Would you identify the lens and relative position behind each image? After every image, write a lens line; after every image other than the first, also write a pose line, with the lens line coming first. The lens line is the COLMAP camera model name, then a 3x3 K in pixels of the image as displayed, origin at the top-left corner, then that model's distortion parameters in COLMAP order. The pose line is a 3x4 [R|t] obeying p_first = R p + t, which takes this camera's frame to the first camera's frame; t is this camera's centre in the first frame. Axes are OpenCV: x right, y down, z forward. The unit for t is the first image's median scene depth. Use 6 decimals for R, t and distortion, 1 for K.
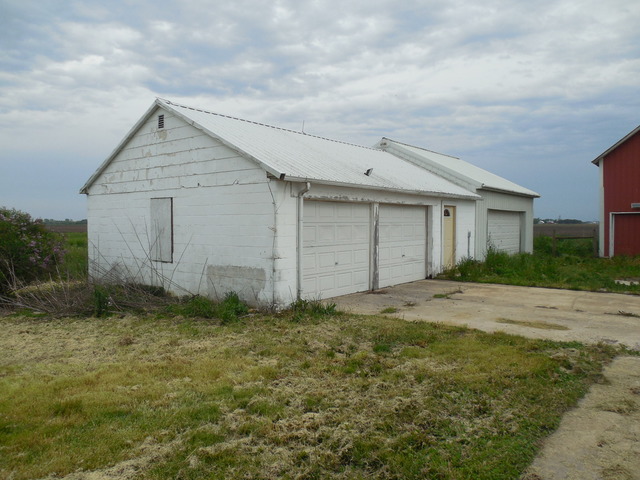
lens RADIAL K [[478.7, 0, 320.3], [0, 478.7, 238.9], [0, 0, 1]] dist [-0.000340, -0.001966]
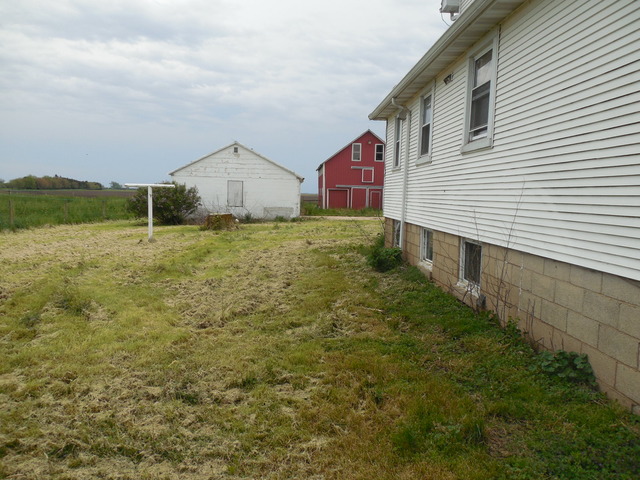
lens RADIAL K [[478.7, 0, 320.1], [0, 478.7, 238.4], [0, 0, 1]] dist [-0.000340, -0.001966]
pose [[0.739326, -0.043099, 0.671966, -1.699644], [-0.006137, 0.997477, 0.070729, 0.034333], [-0.673319, -0.056416, 0.737196, -1.152749]]
